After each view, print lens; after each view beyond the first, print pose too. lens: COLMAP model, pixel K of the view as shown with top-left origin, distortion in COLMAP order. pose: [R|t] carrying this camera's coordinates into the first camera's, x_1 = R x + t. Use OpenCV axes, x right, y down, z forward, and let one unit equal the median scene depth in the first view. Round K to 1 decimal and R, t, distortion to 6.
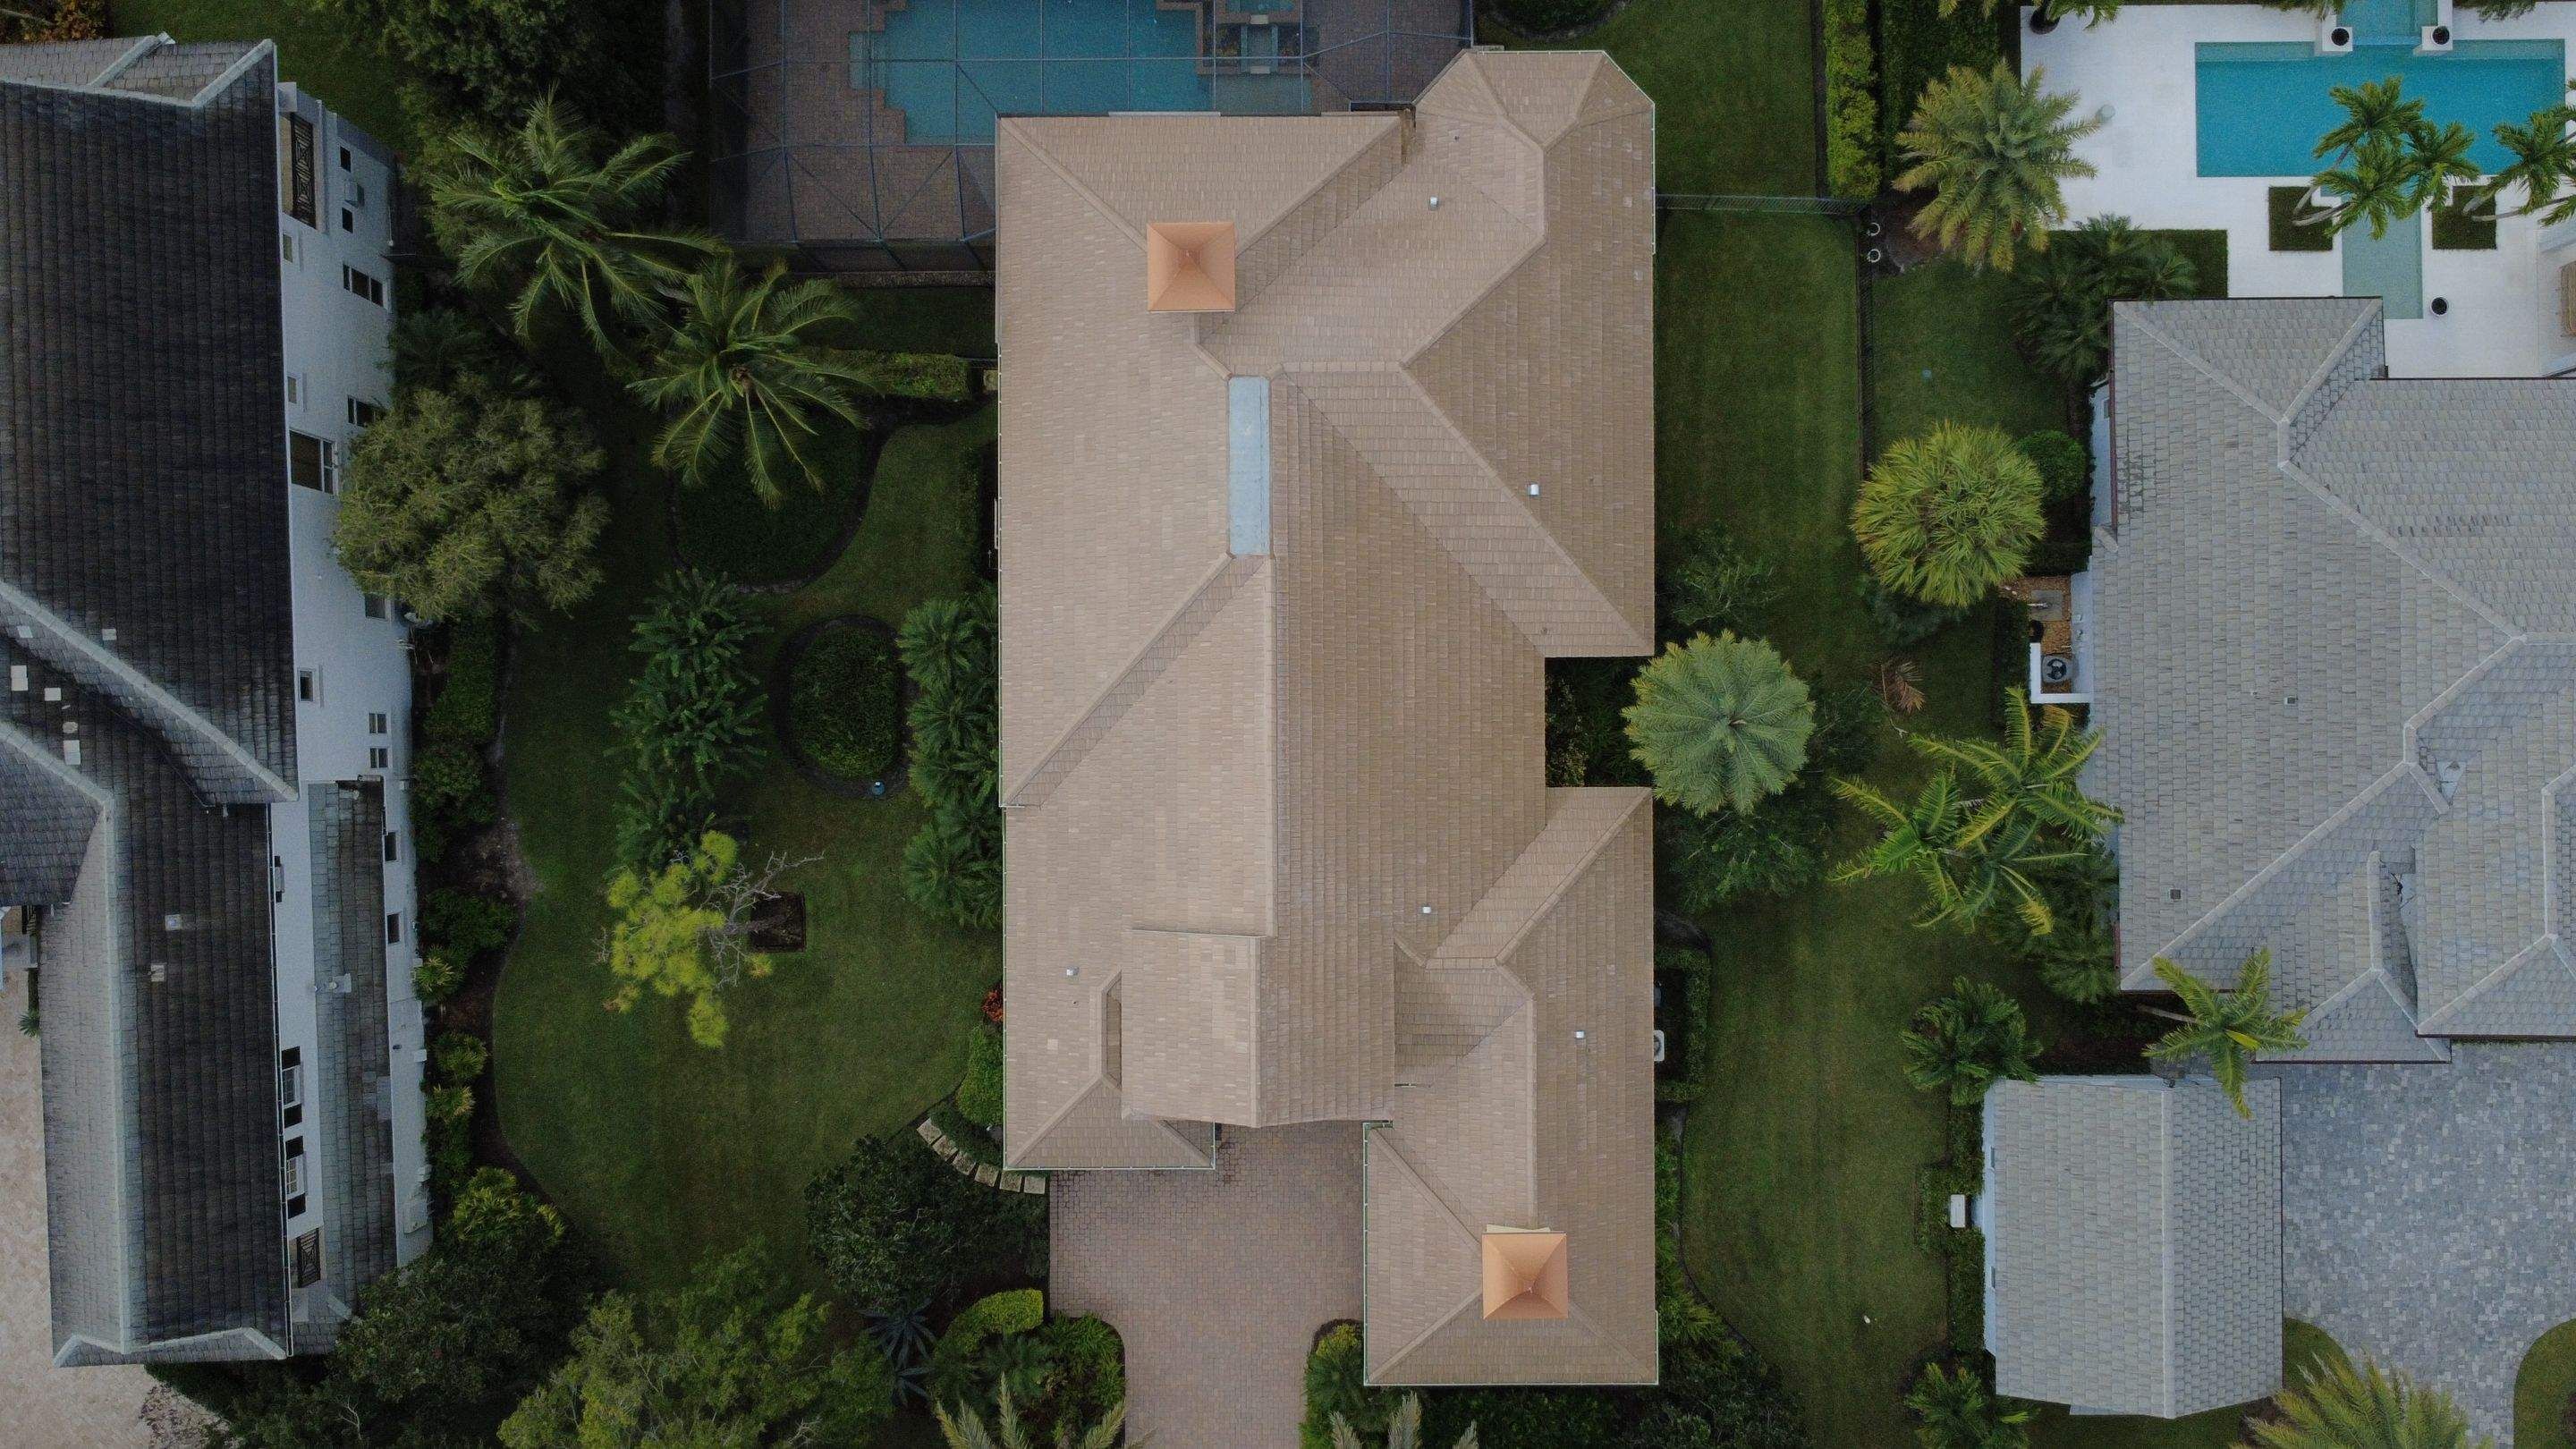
lens RADIAL K [[1892.8, 0, 1295.9], [0, 1892.8, 729.0], [0, 0, 1]] dist [-0.006952, 0.000913]
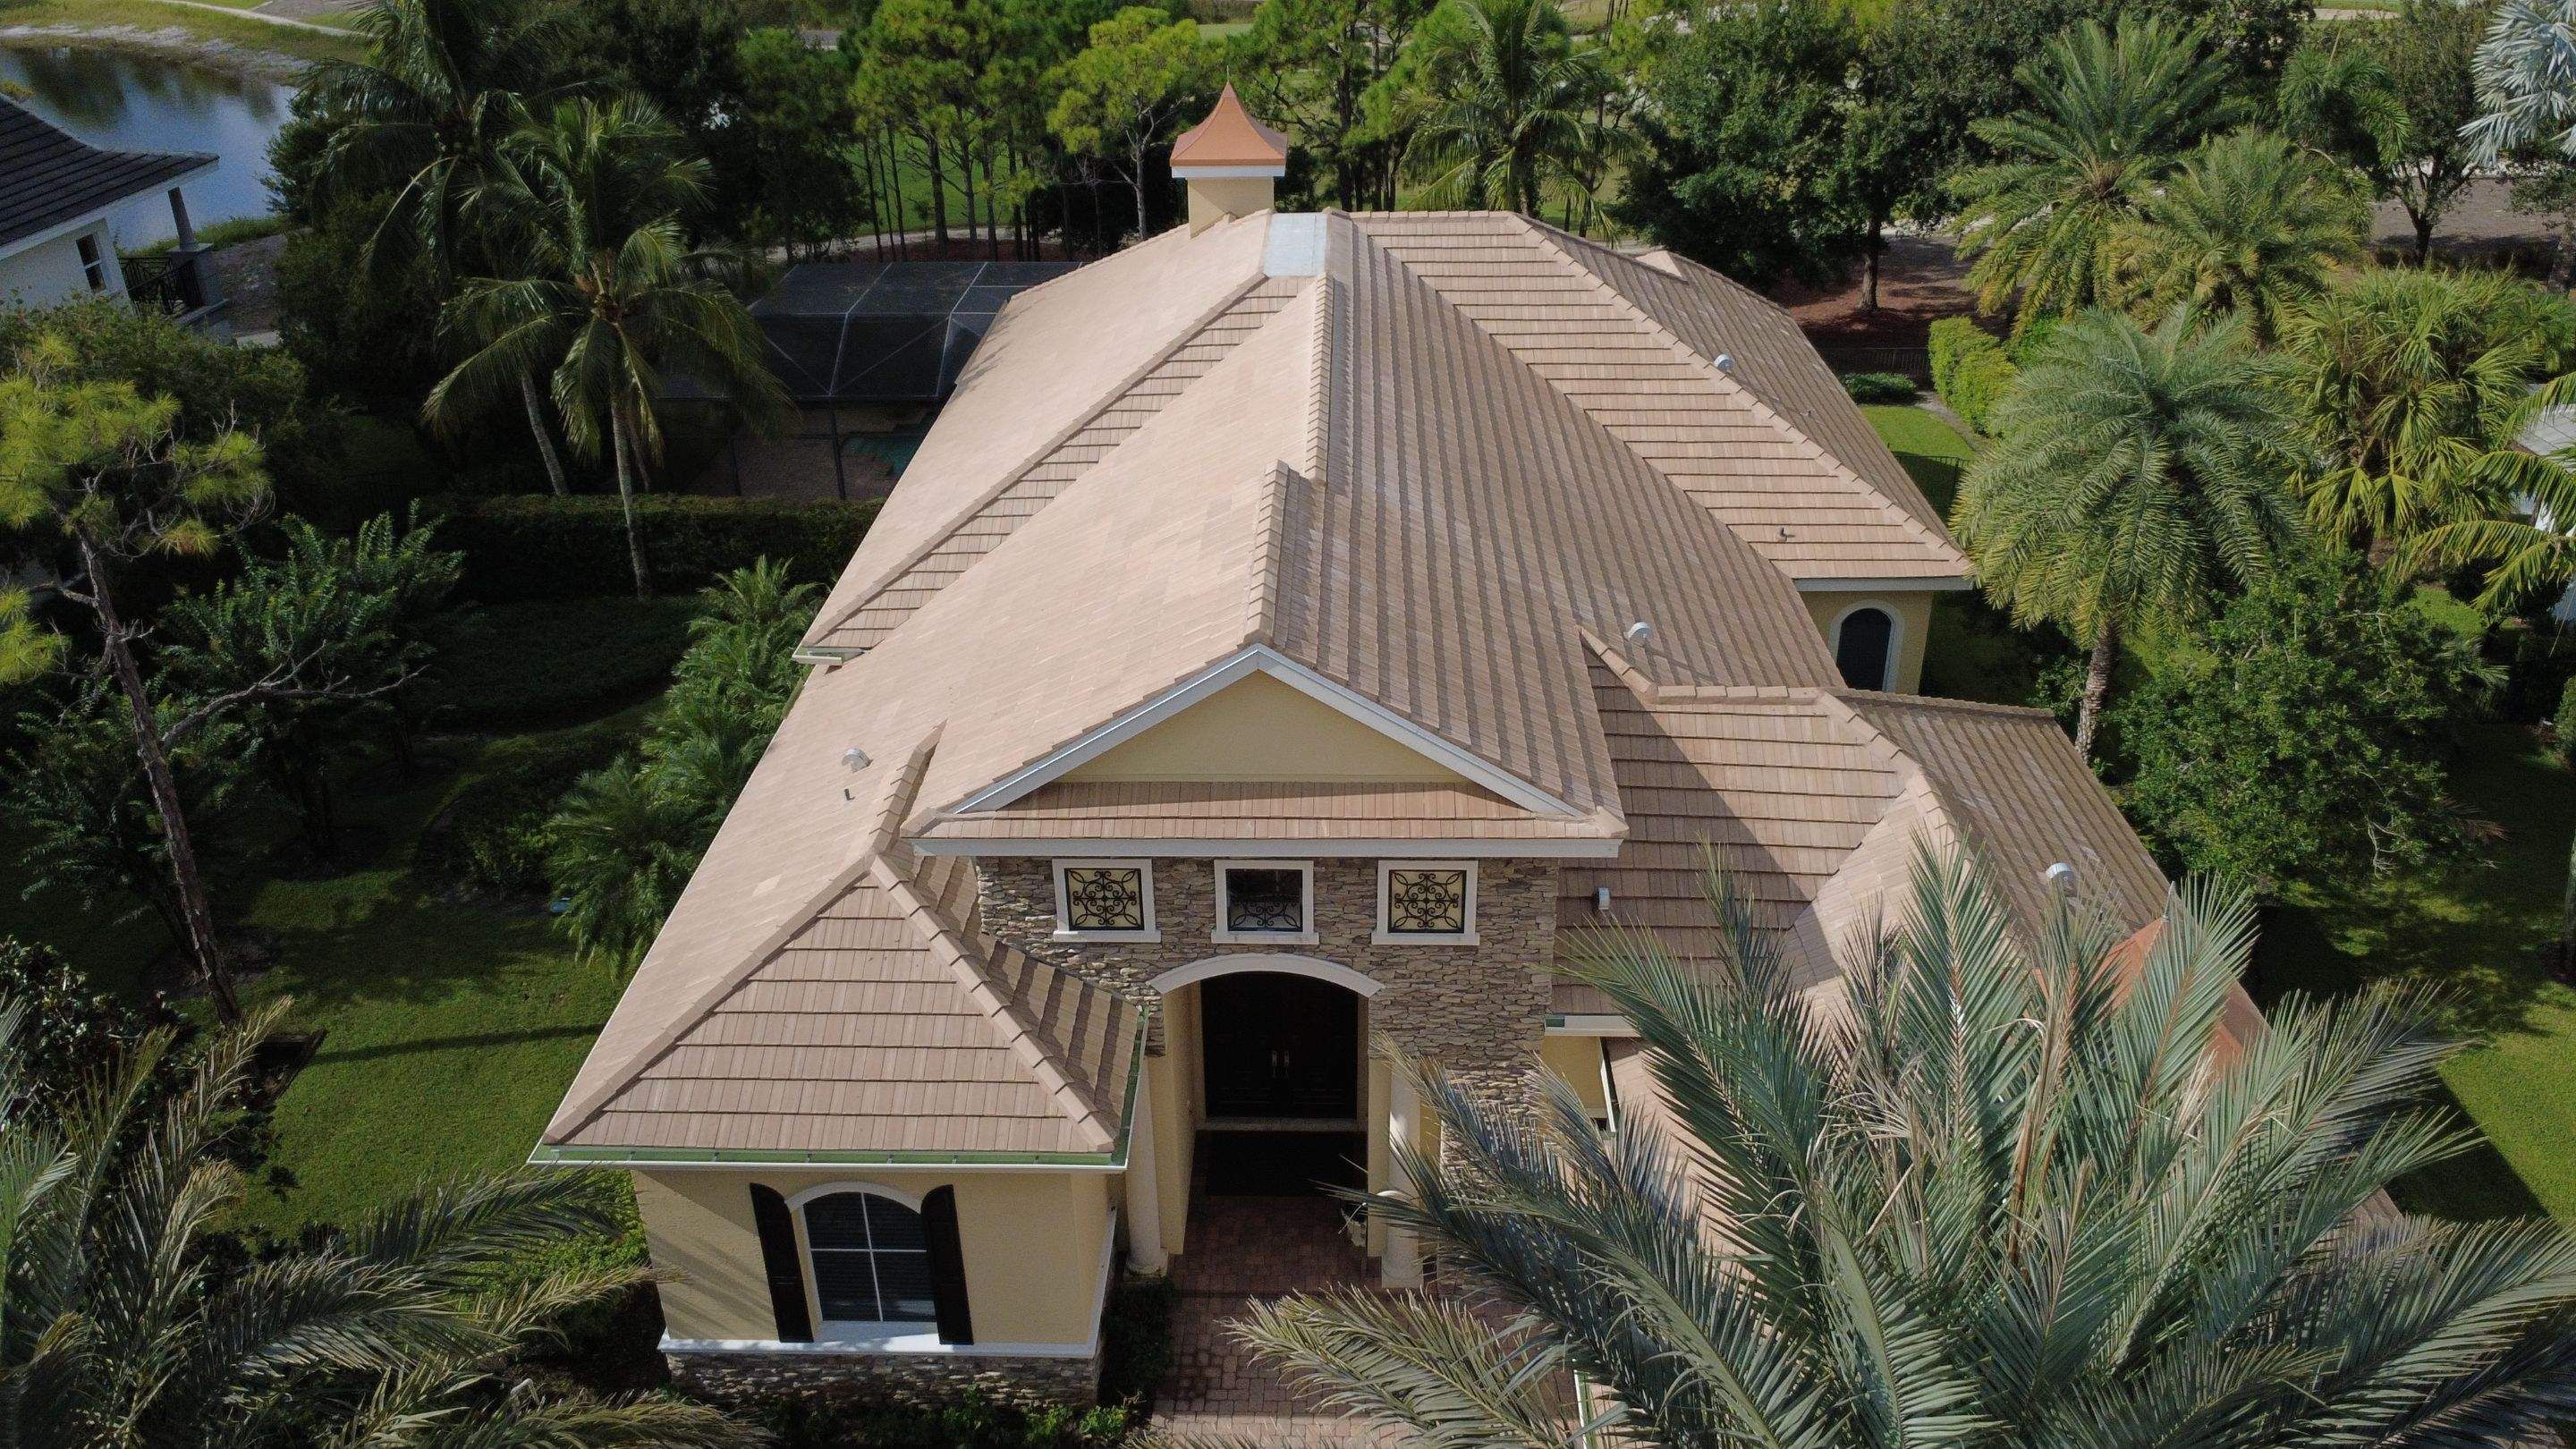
lens RADIAL K [[1892.8, 0, 1290.6], [0, 1892.8, 721.9], [0, 0, 1]] dist [-0.006952, 0.000913]
pose [[0.999344, 0.011015, -0.034504, -0.001142], [-0.035591, 0.475322, -0.879092, 0.509940], [0.006717, 0.879743, 0.475402, 0.781704]]
